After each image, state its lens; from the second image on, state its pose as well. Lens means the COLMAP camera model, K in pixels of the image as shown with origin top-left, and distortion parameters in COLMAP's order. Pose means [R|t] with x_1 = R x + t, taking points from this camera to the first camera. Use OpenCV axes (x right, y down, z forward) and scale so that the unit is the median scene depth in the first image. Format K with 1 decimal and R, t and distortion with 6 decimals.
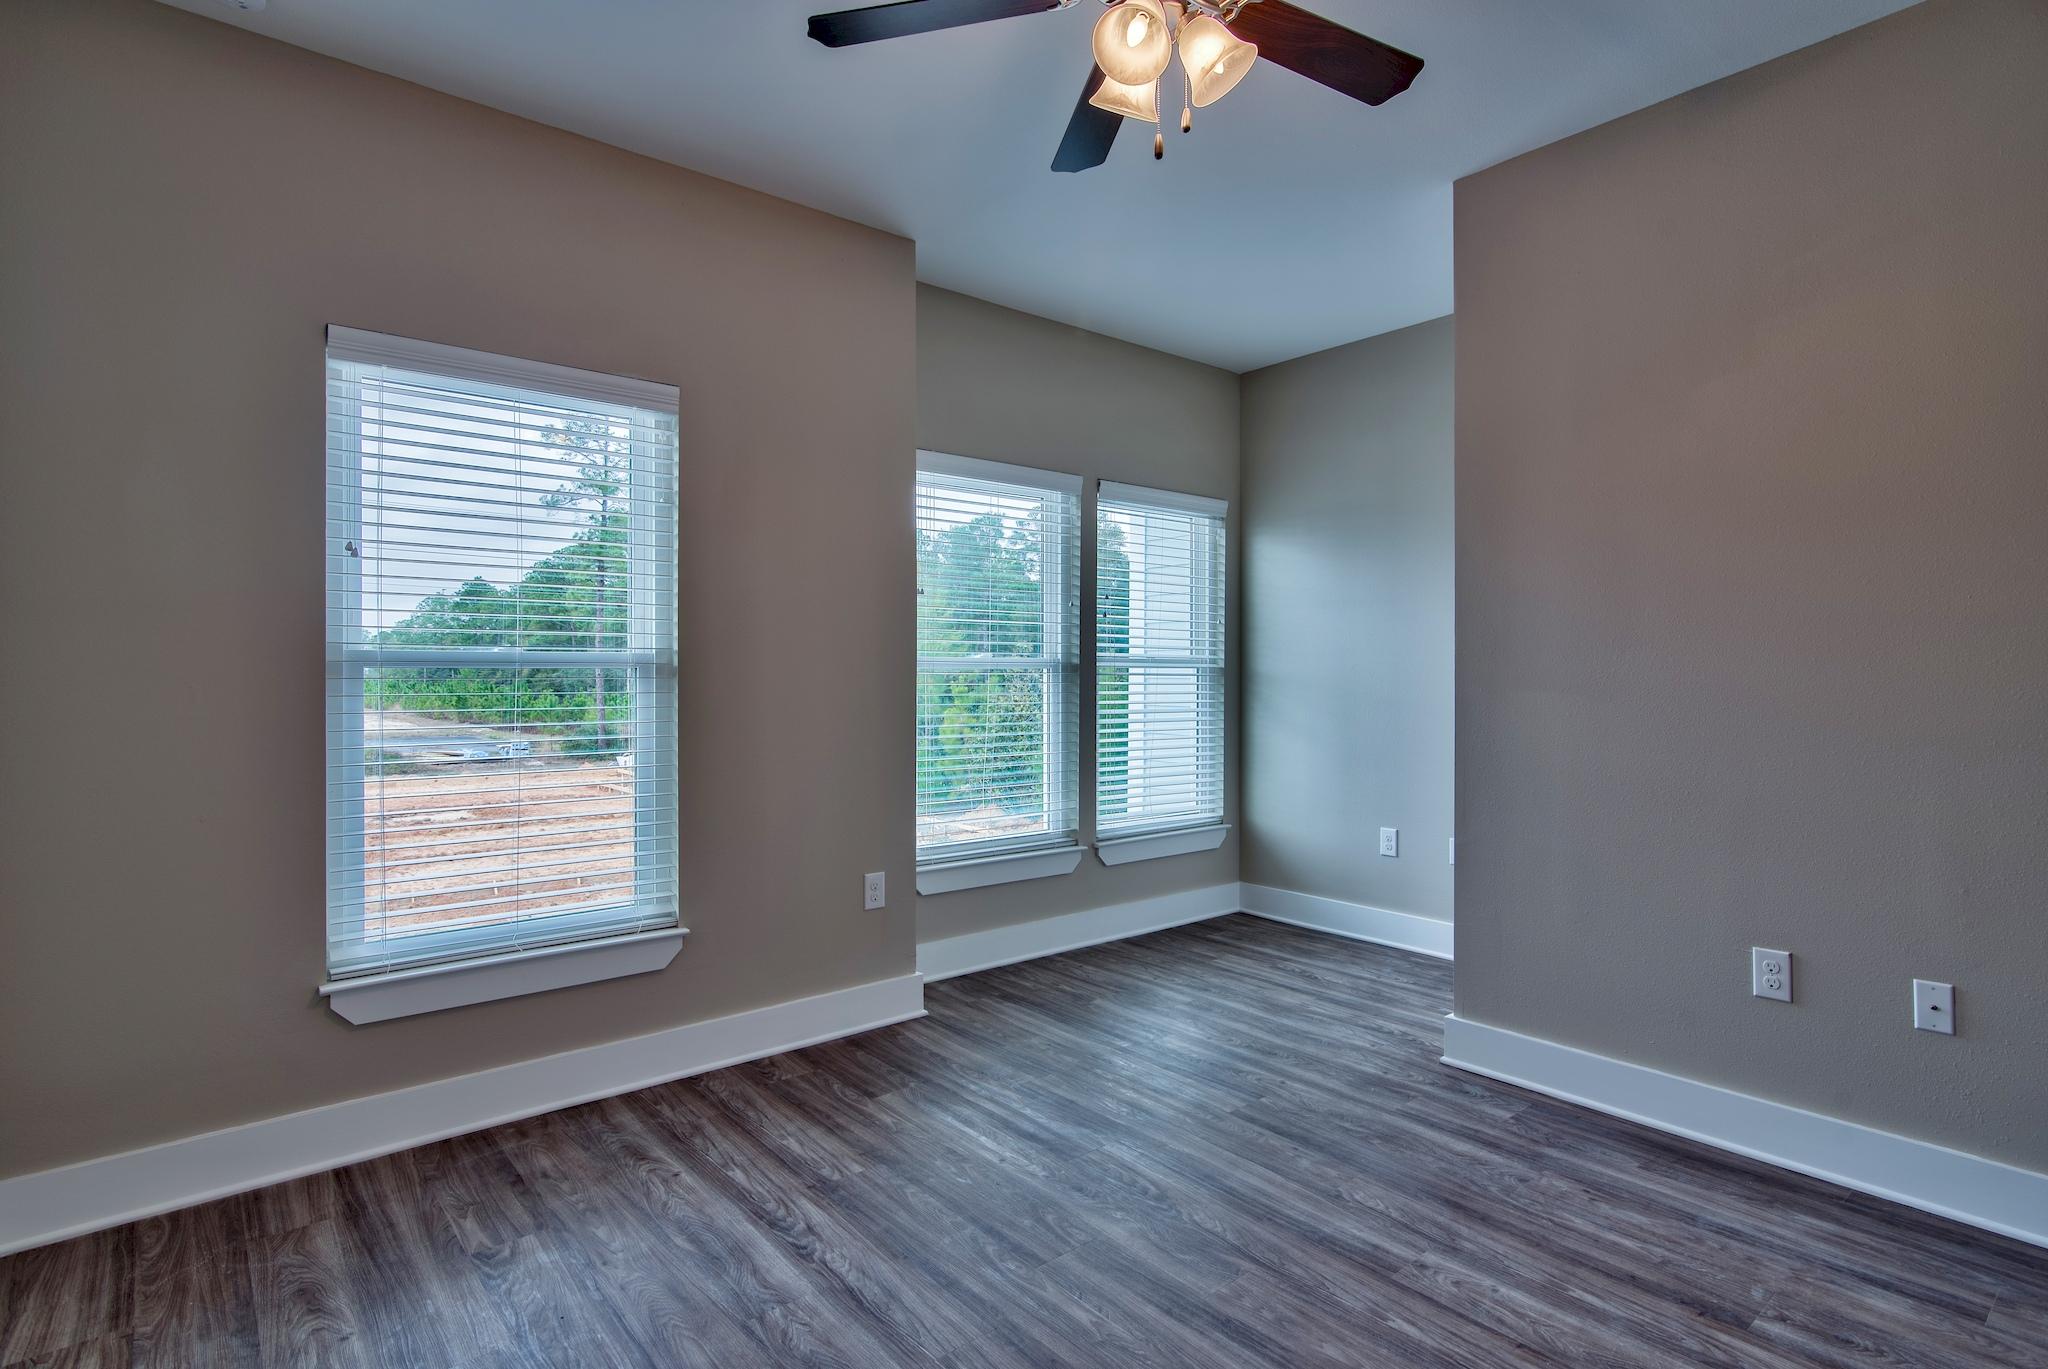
lens RADIAL K [[1008.3, 0, 1016.7], [0, 1008.3, 680.3], [0, 0, 1]] dist [-0.002010, -0.000089]
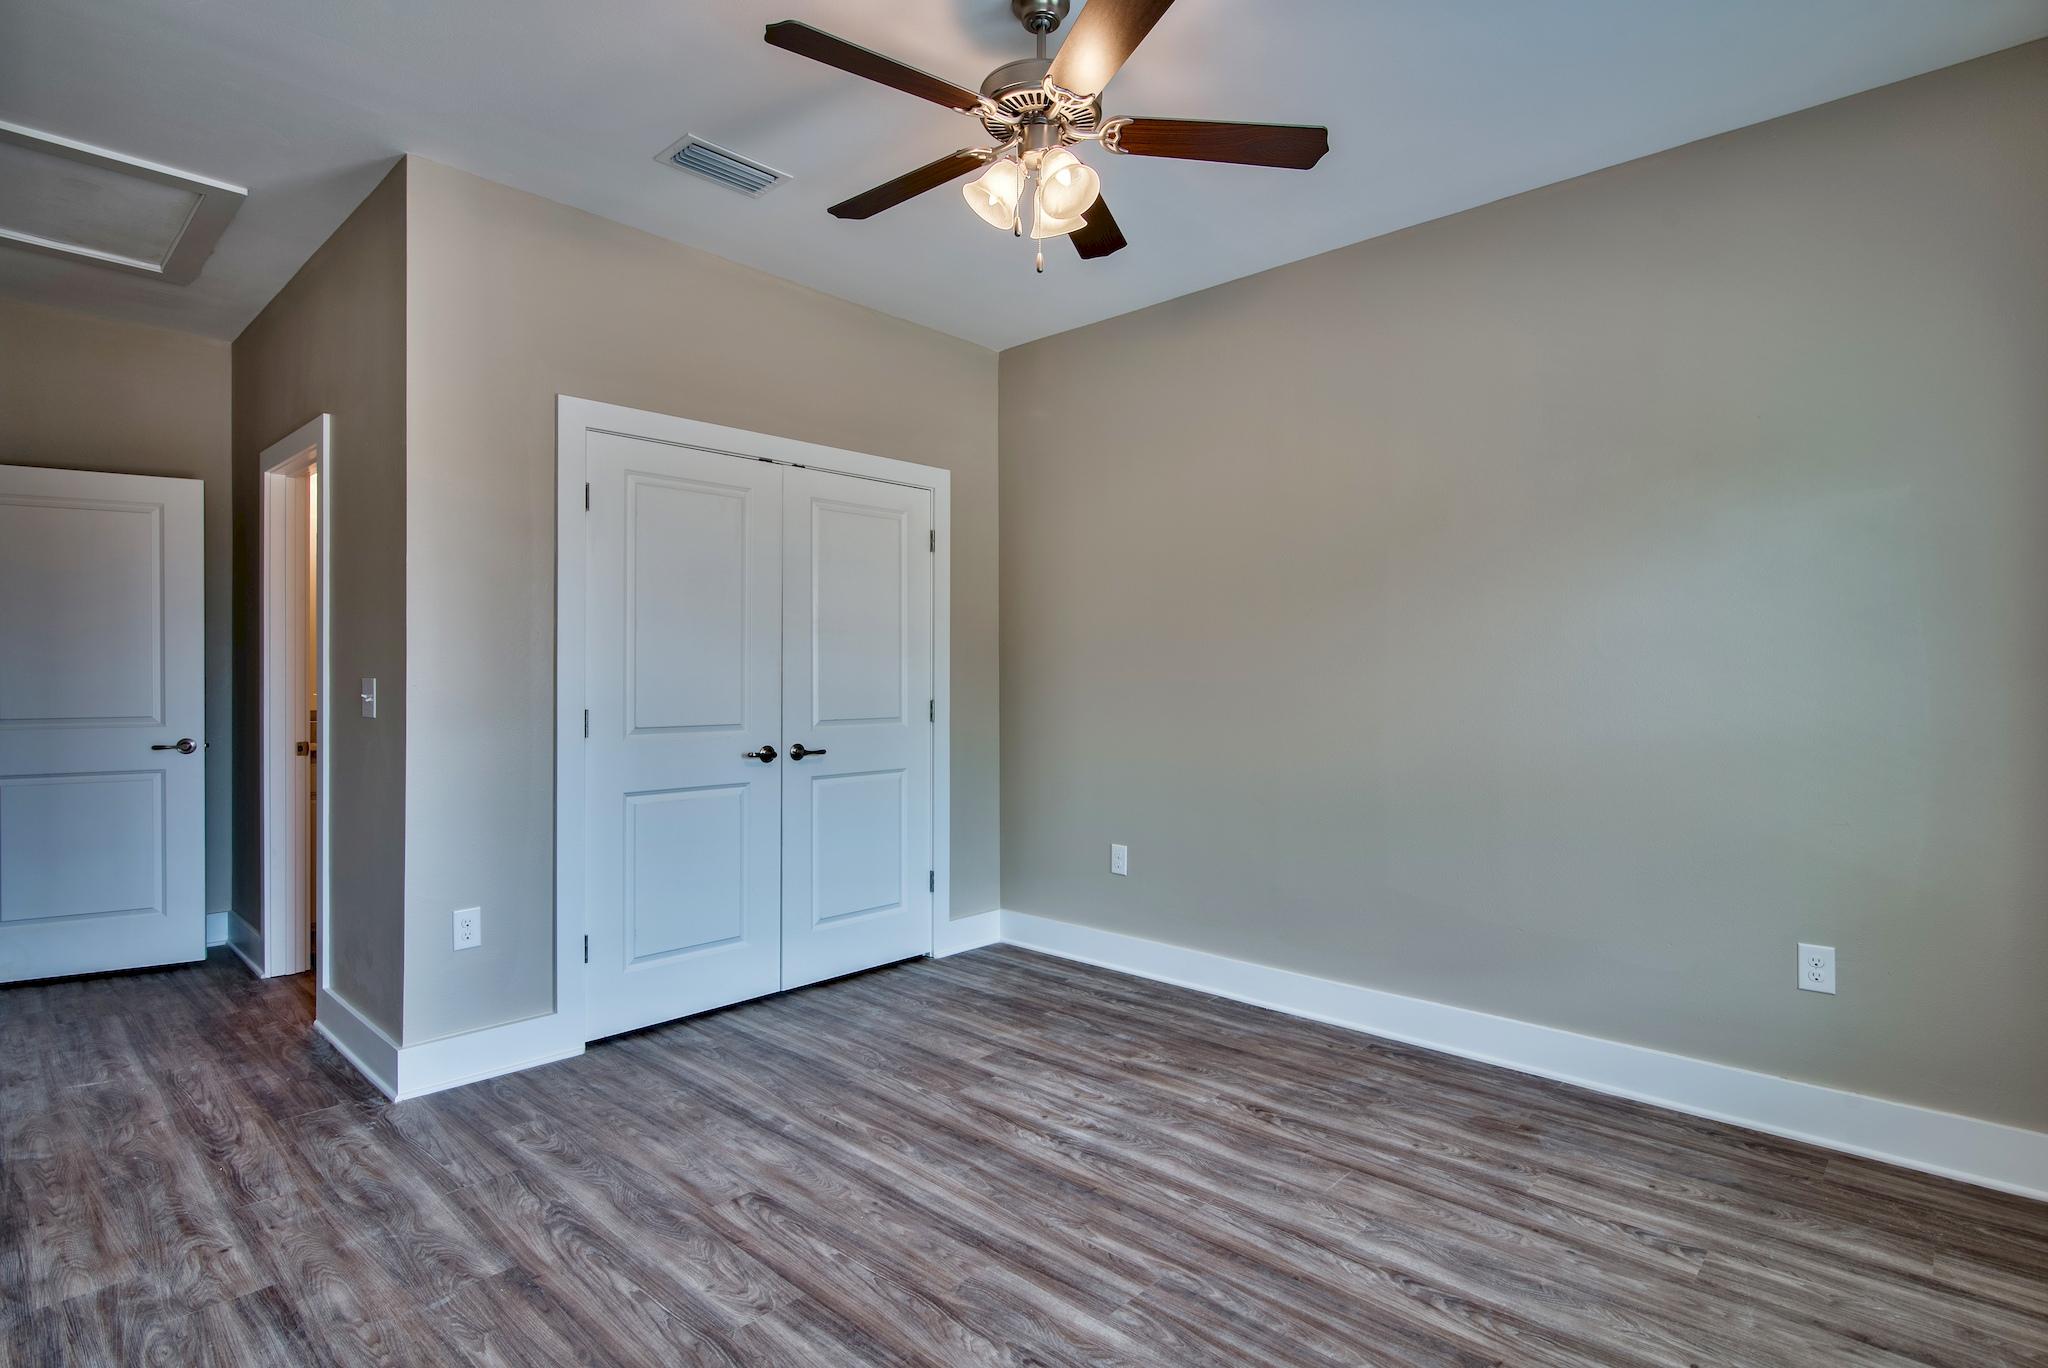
lens RADIAL K [[1008.3, 0, 1016.7], [0, 1008.3, 679.8], [0, 0, 1]] dist [-0.002010, -0.000089]
pose [[-0.991991, -0.000359, -0.126308, 0.286926], [-0.002163, 0.999898, 0.014151, -0.019683], [0.126290, 0.014311, -0.991890, 1.964486]]
